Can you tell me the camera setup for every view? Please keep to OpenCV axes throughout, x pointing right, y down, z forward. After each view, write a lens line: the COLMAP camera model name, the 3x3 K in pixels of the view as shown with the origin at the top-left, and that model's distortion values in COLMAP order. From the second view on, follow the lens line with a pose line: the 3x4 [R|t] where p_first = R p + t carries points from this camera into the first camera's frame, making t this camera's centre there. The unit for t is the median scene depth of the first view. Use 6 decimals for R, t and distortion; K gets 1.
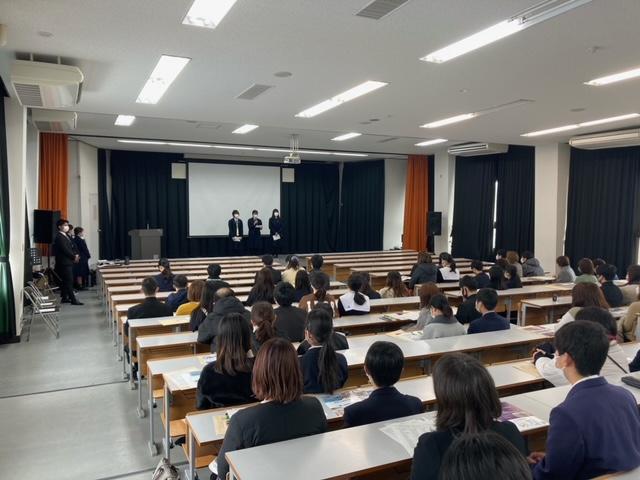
lens RADIAL K [[520.1, 0, 320.0], [0, 520.1, 240.0], [0, 0, 1]] dist [0.015950, -0.005222]
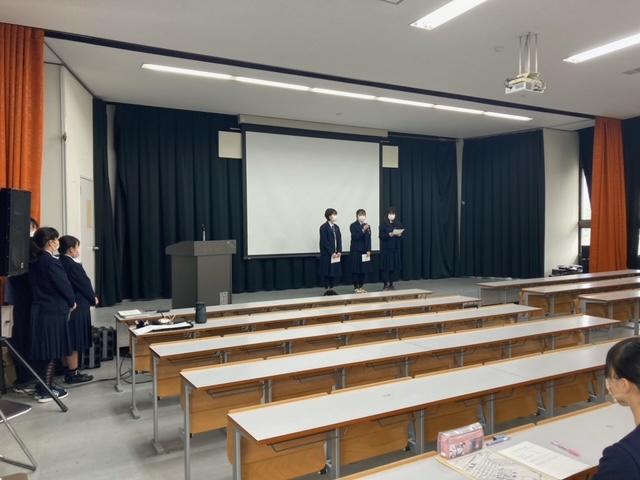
lens RADIAL K [[523.6, 0, 320.0], [0, 523.6, 240.0], [0, 0, 1]] dist [0.065749, -0.108562]
pose [[0.997764, -0.020904, 0.063488, -0.210076], [0.023570, 0.998859, -0.041527, 0.001599], [-0.062547, 0.042930, 0.997118, 0.407495]]
